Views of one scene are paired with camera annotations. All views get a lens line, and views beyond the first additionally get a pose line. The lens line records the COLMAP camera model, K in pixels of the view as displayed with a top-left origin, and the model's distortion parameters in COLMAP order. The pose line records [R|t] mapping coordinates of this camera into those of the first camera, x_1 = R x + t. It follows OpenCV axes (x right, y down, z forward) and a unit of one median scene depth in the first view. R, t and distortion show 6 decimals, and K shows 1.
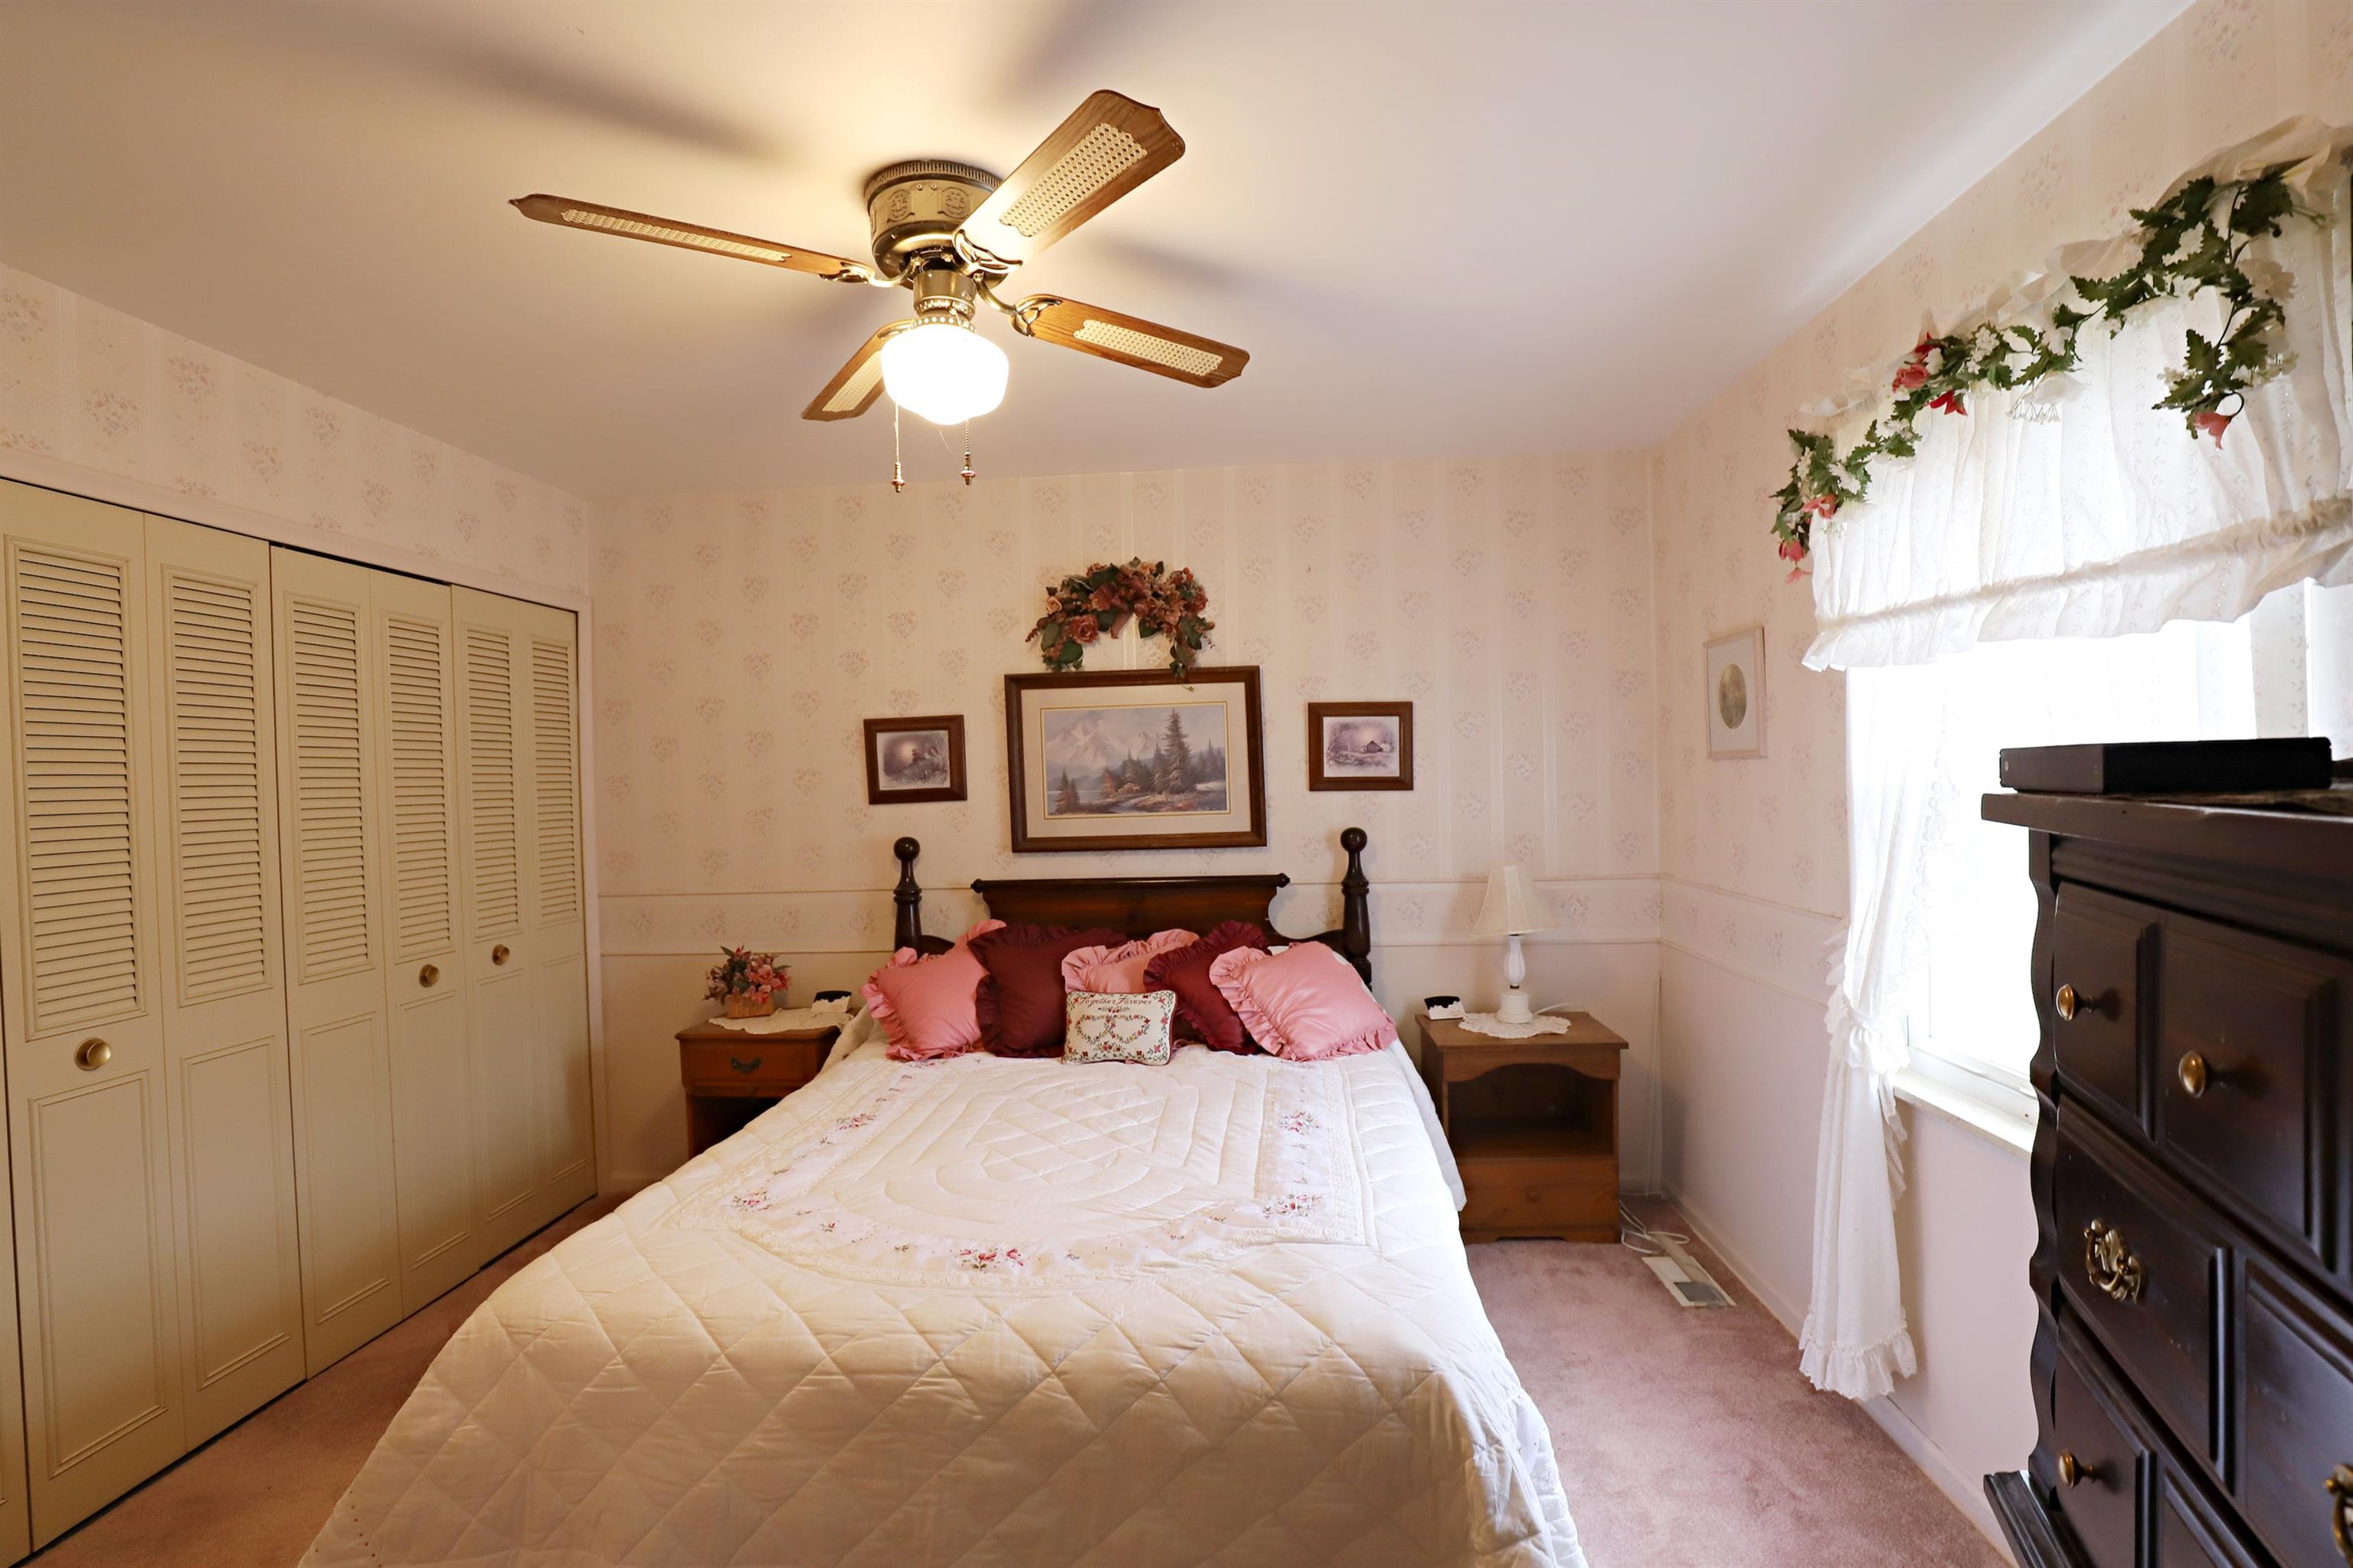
lens RADIAL K [[1113.9, 0, 1176.5], [0, 1113.9, 784.0], [0, 0, 1]] dist [-0.024091, -0.000049]
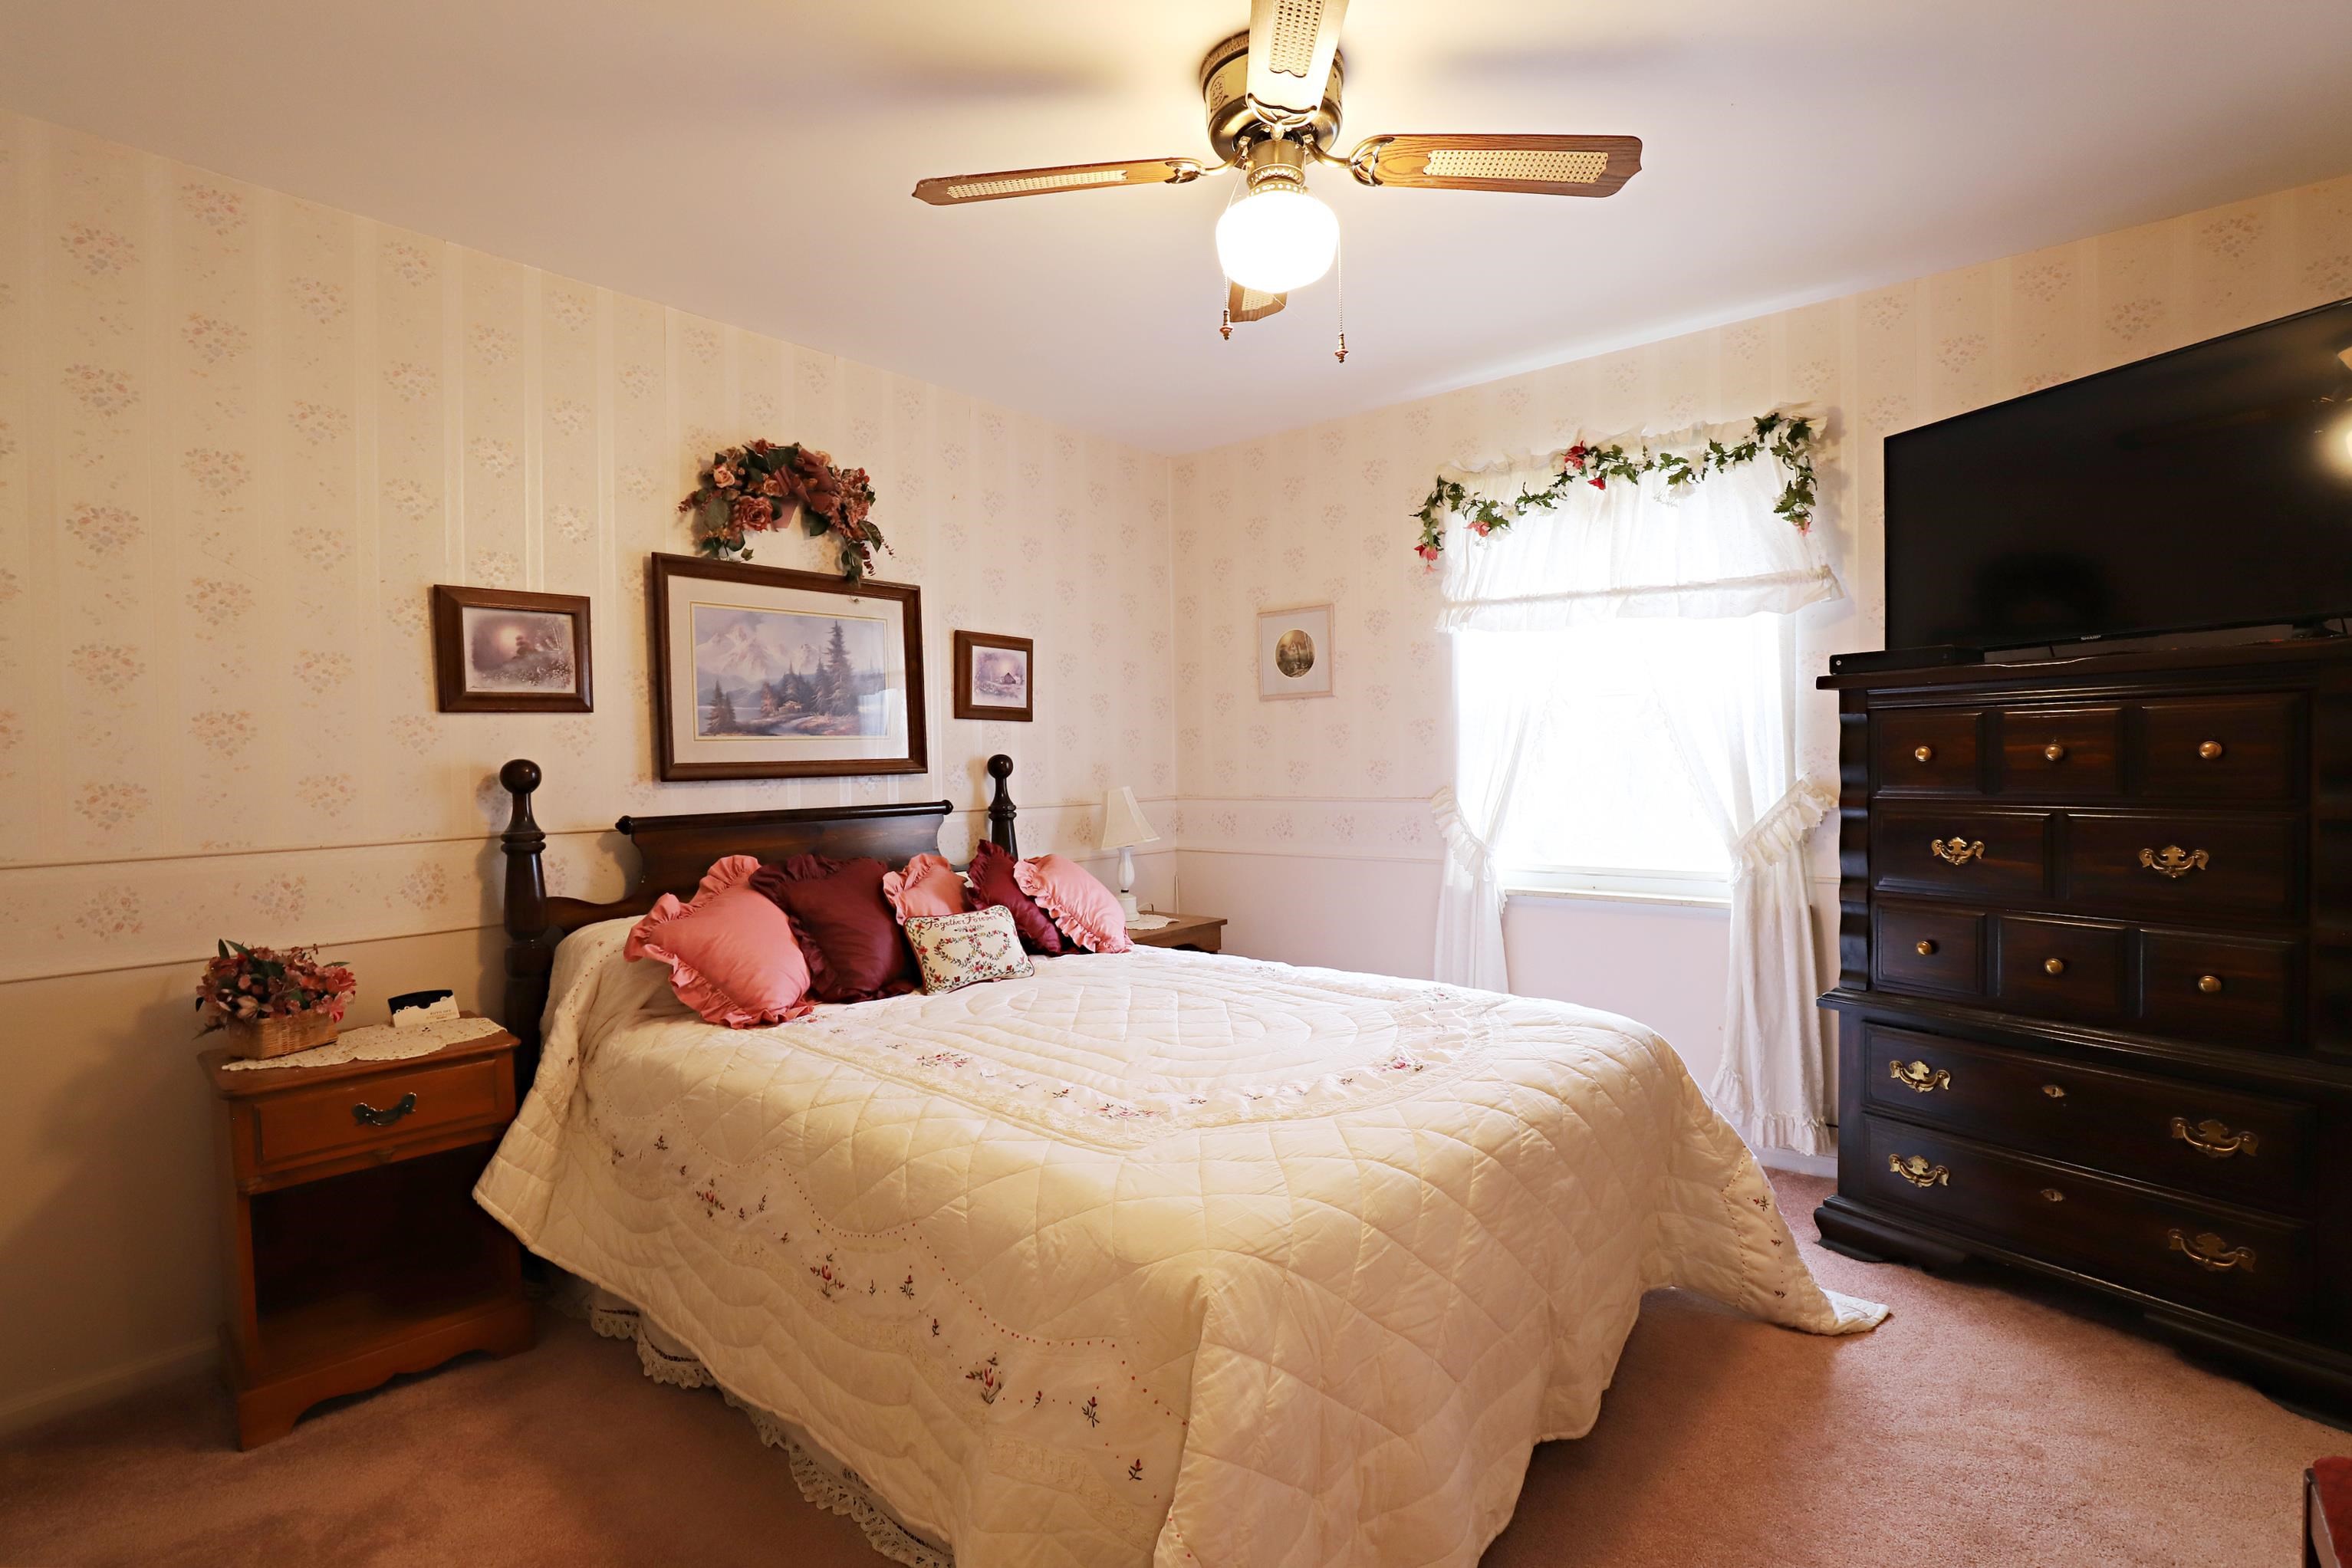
lens RADIAL K [[1119.9, 0, 1176.0], [0, 1119.9, 784.0], [0, 0, 1]] dist [-0.037614, -0.000082]
pose [[0.570724, -0.001172, 0.821141, -0.592024], [0.011249, 0.999916, -0.006391, 0.073730], [-0.821065, 0.012884, 0.570689, 0.267226]]
